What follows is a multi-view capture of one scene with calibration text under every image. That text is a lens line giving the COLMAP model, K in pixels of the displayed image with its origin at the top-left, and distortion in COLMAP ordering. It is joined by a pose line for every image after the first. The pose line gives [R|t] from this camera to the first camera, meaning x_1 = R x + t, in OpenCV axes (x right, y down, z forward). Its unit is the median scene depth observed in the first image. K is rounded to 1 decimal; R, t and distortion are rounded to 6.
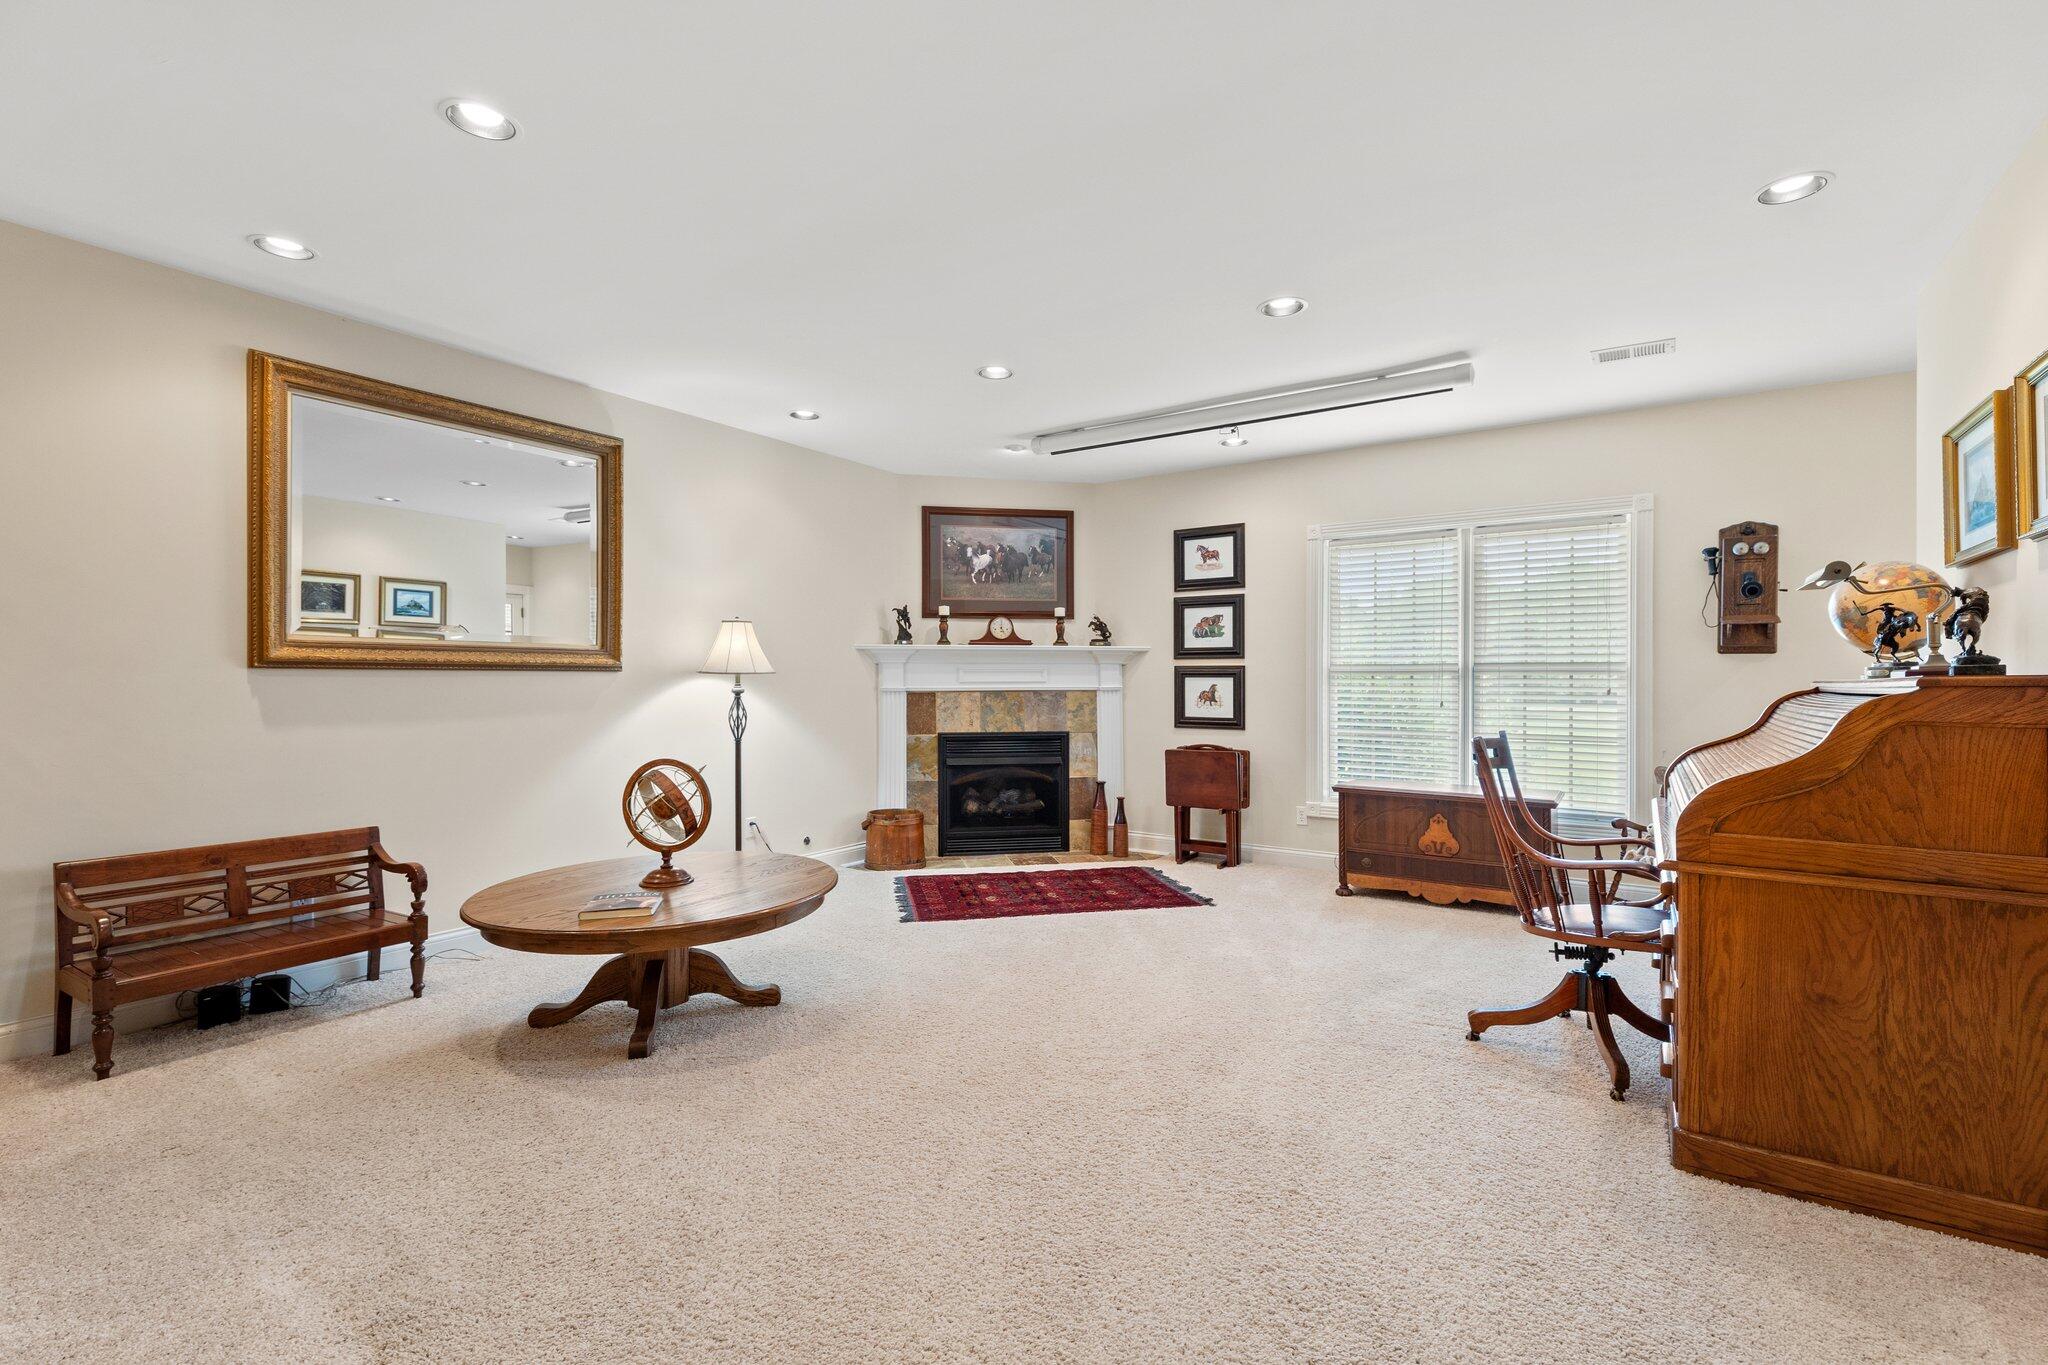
lens RADIAL K [[908.6, 0, 1031.2], [0, 908.6, 680.4], [0, 0, 1]] dist [0.029504, -0.017666]
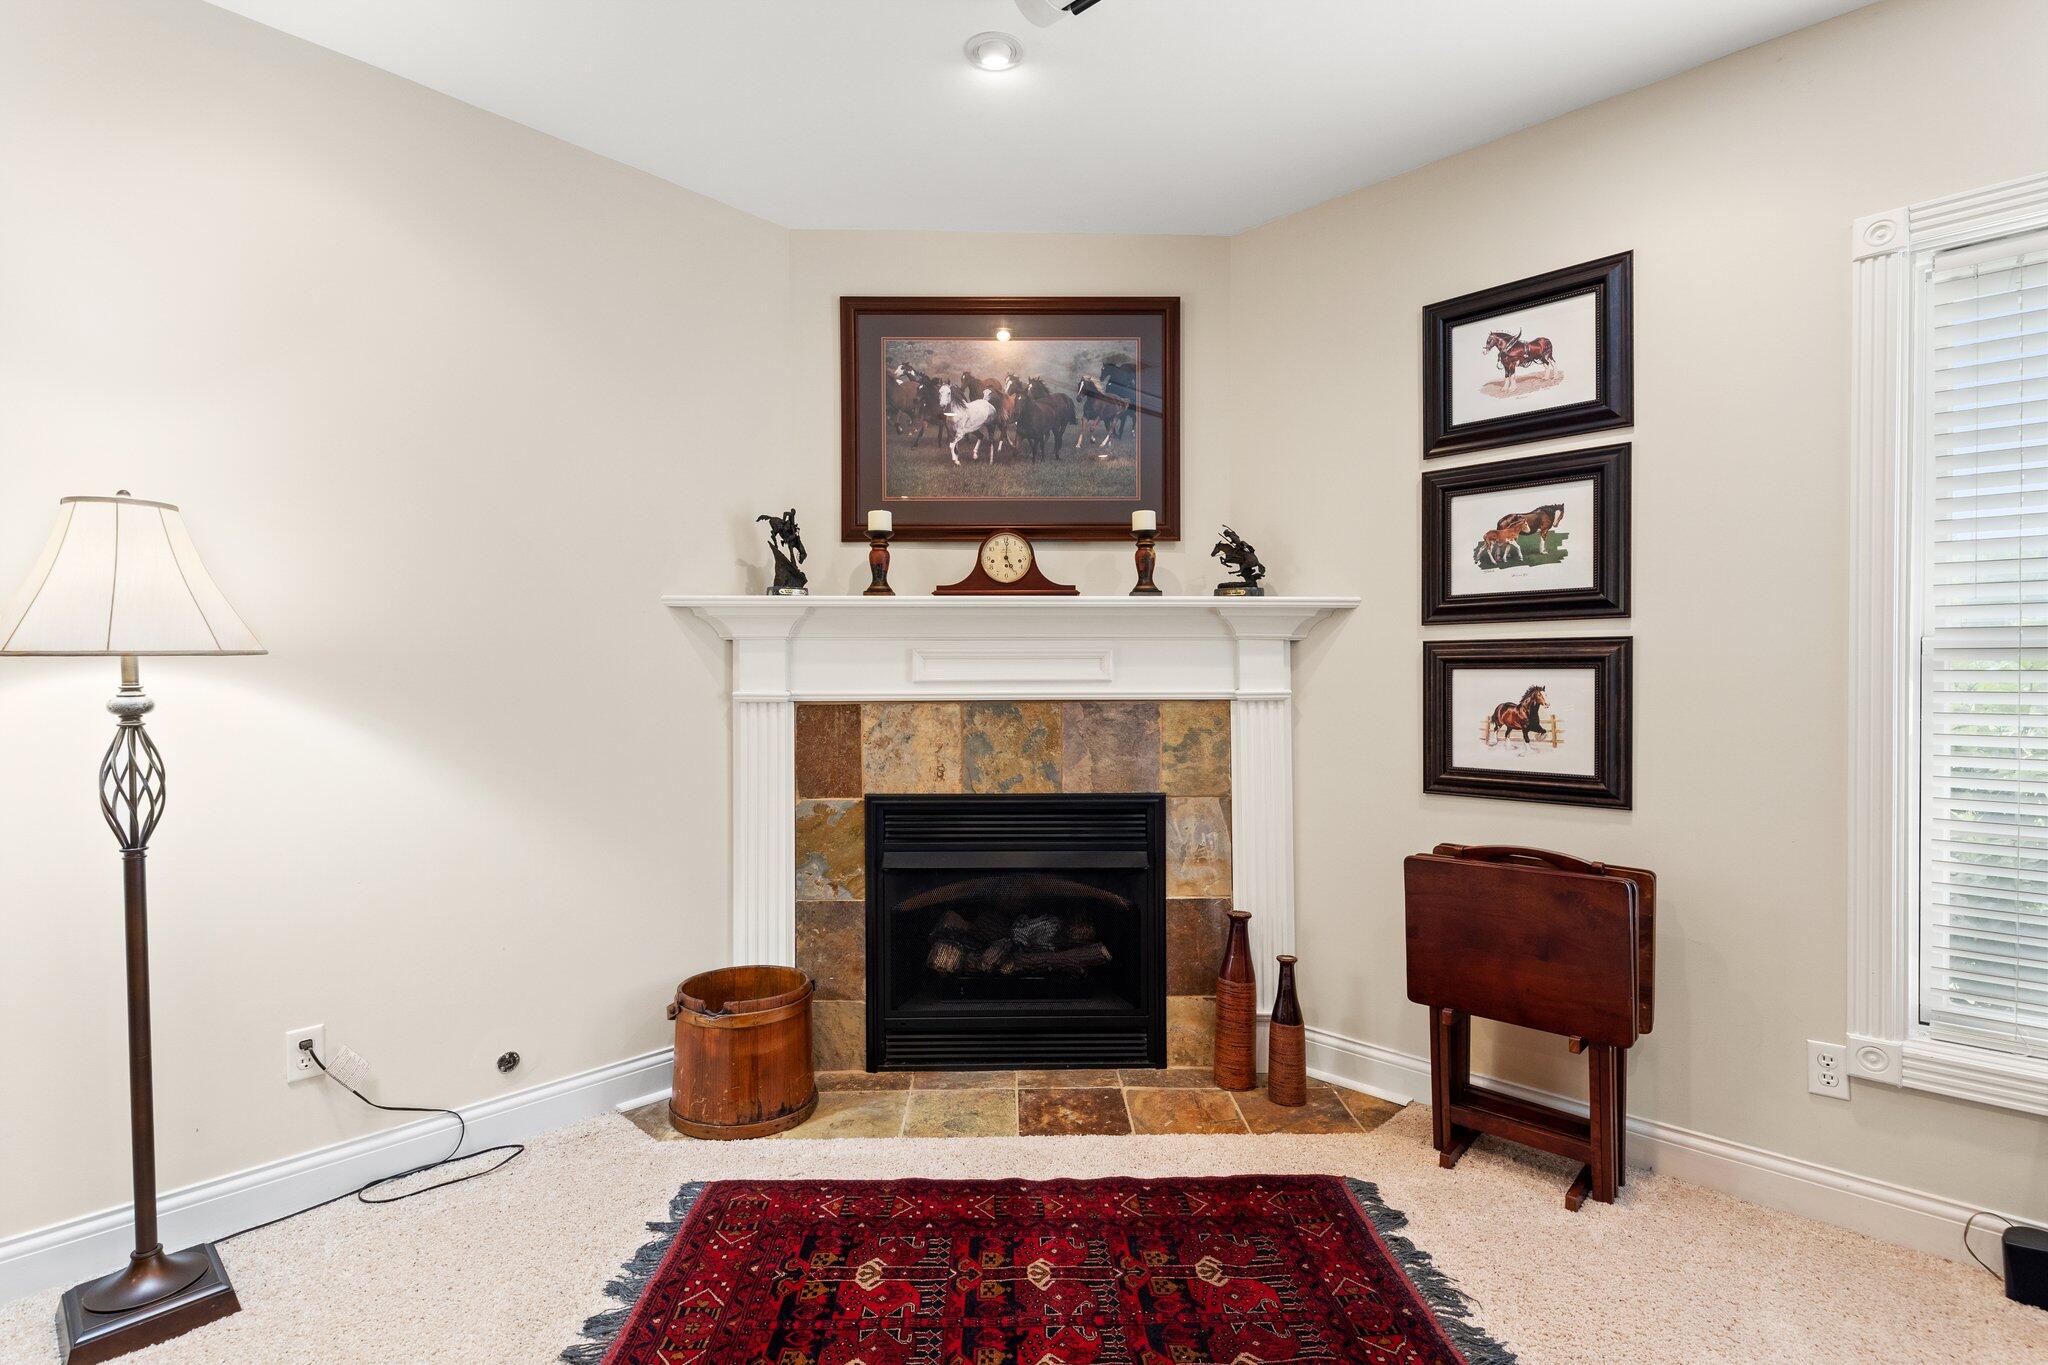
lens RADIAL K [[976.0, 0, 1024.0], [0, 976.0, 682.5], [0, 0, 1]] dist [0.001100, -0.001217]
pose [[0.986282, 0.000773, -0.165067, 0.053069], [-0.000700, 1.000000, 0.000505, 0.002333], [0.165067, -0.000383, 0.986282, 0.537275]]
